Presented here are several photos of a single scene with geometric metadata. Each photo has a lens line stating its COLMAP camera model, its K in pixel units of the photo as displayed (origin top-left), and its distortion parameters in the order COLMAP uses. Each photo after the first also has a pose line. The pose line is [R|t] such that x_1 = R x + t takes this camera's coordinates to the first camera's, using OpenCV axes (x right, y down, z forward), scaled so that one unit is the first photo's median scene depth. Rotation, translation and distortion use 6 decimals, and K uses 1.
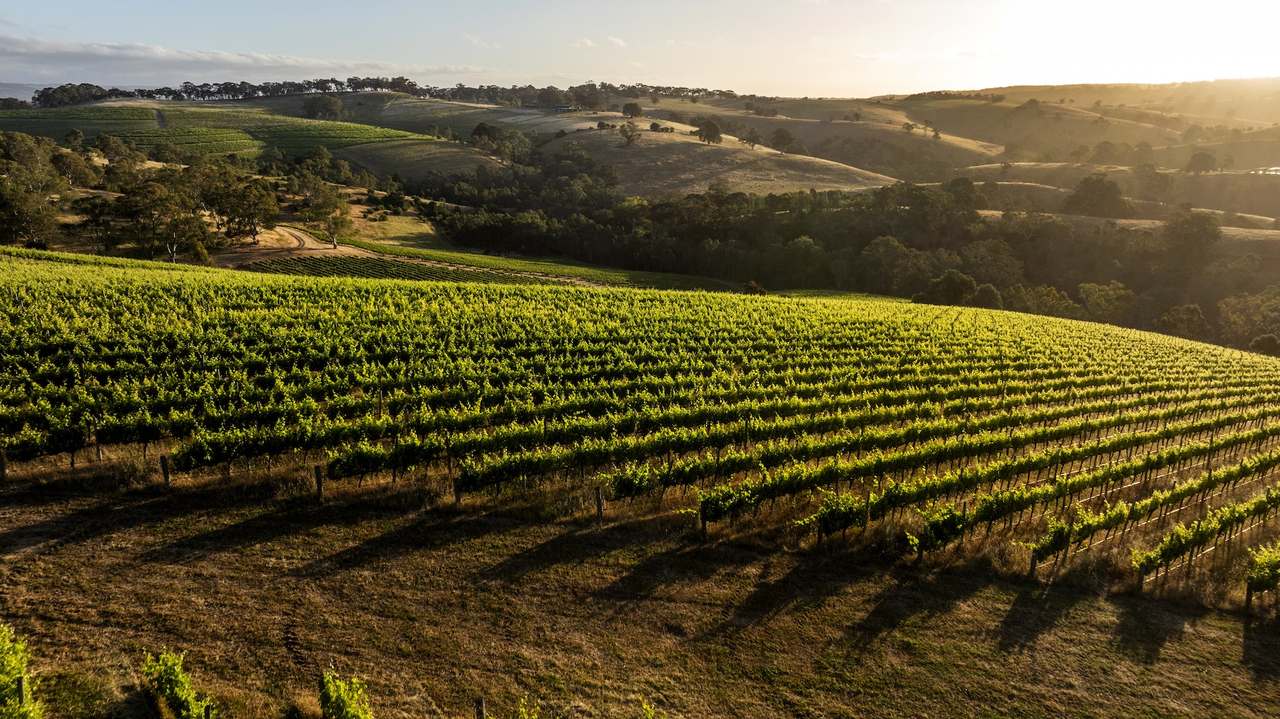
lens RADIAL K [[900.6, 0, 643.9], [0, 900.6, 356.8], [0, 0, 1]] dist [-0.037456, 0.037254]
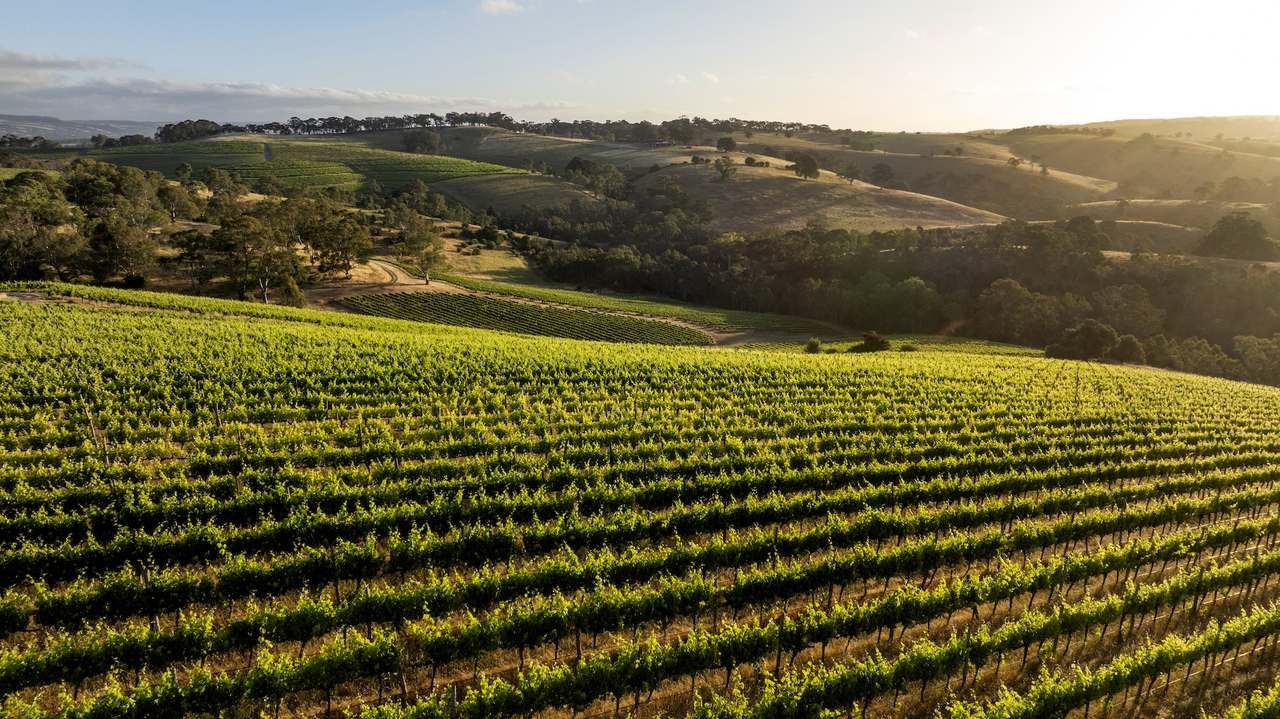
lens RADIAL K [[900.6, 0, 643.7], [0, 900.6, 354.3], [0, 0, 1]] dist [-0.037456, 0.037254]
pose [[0.995233, 0.021555, -0.095112, -0.006864], [-0.025259, 0.998962, -0.037912, -0.006130], [0.094196, 0.040134, 0.994744, 0.024010]]
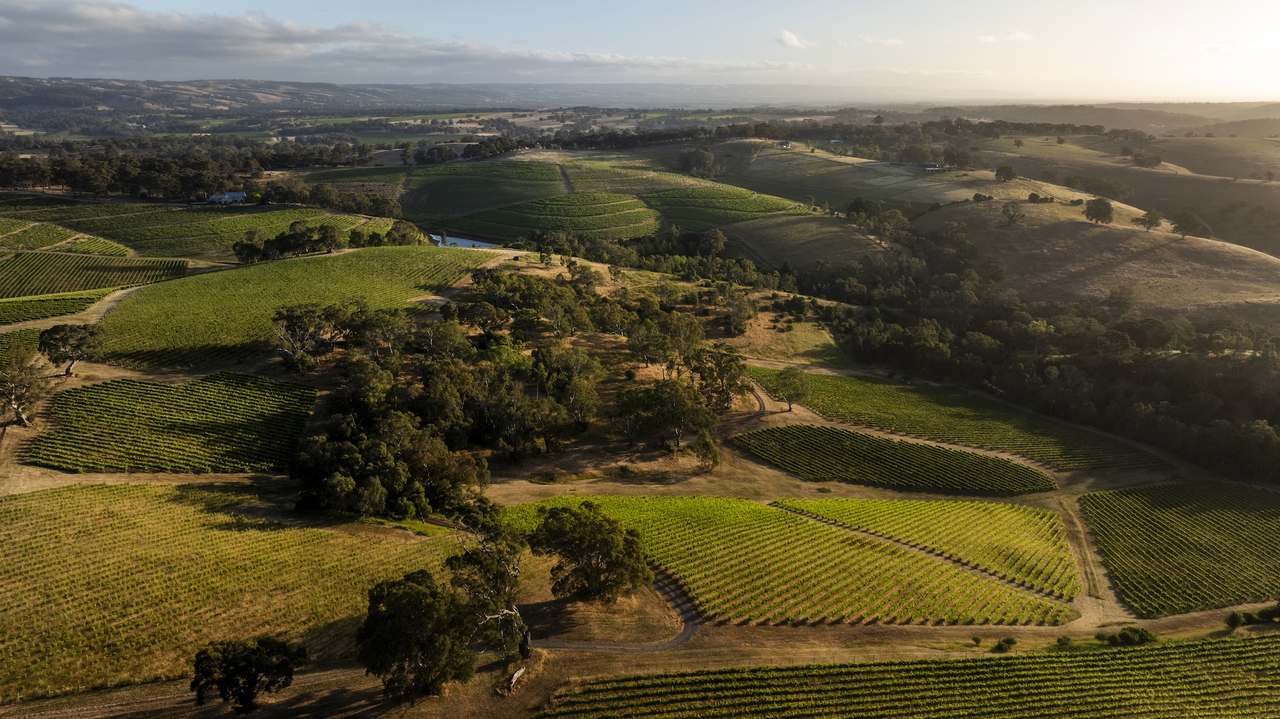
lens RADIAL K [[900.6, 0, 635.6], [0, 900.6, 370.1], [0, 0, 1]] dist [-0.037456, 0.037254]
pose [[0.942756, 0.101263, -0.317738, -0.082374], [-0.092167, 0.994790, 0.043571, -0.093652], [0.320495, -0.011792, 0.947177, -0.051120]]
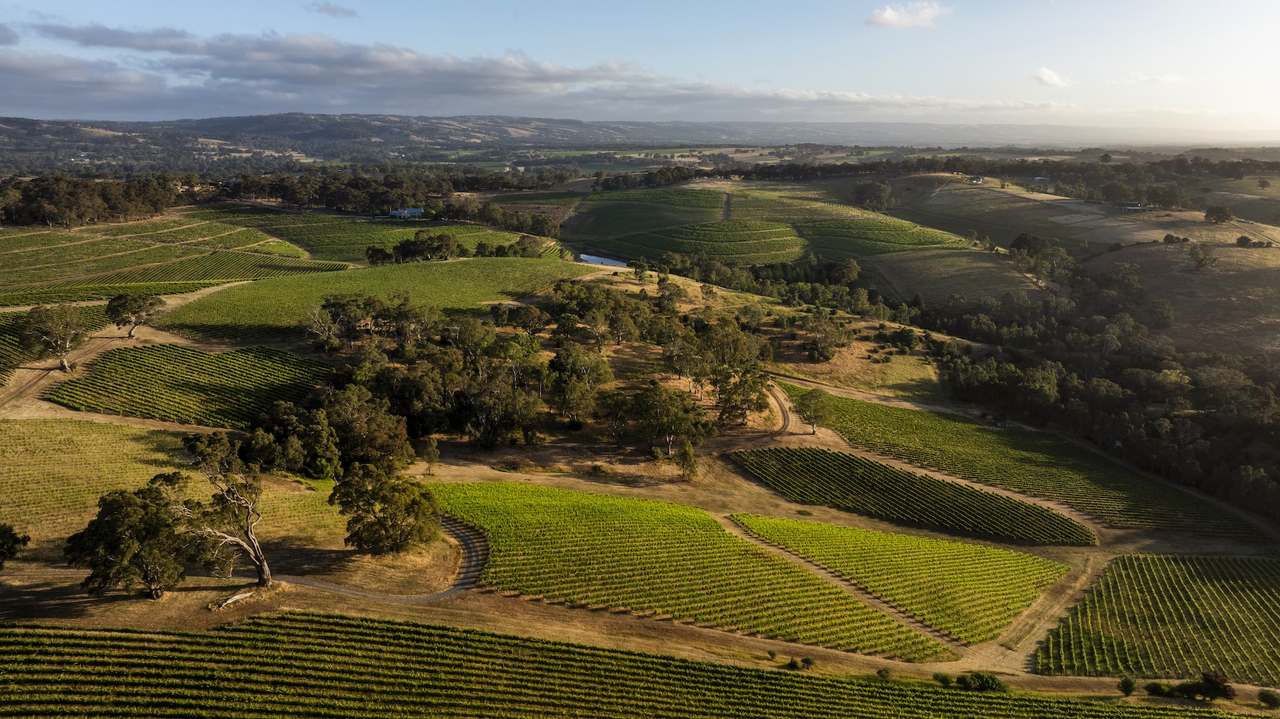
lens RADIAL K [[900.6, 0, 643.7], [0, 900.6, 372.3], [0, 0, 1]] dist [-0.037456, 0.037254]
pose [[0.824946, 0.153603, -0.543939, 0.027481], [-0.159411, 0.986525, 0.036820, -0.093178], [0.542266, 0.056335, 0.838316, -0.004636]]
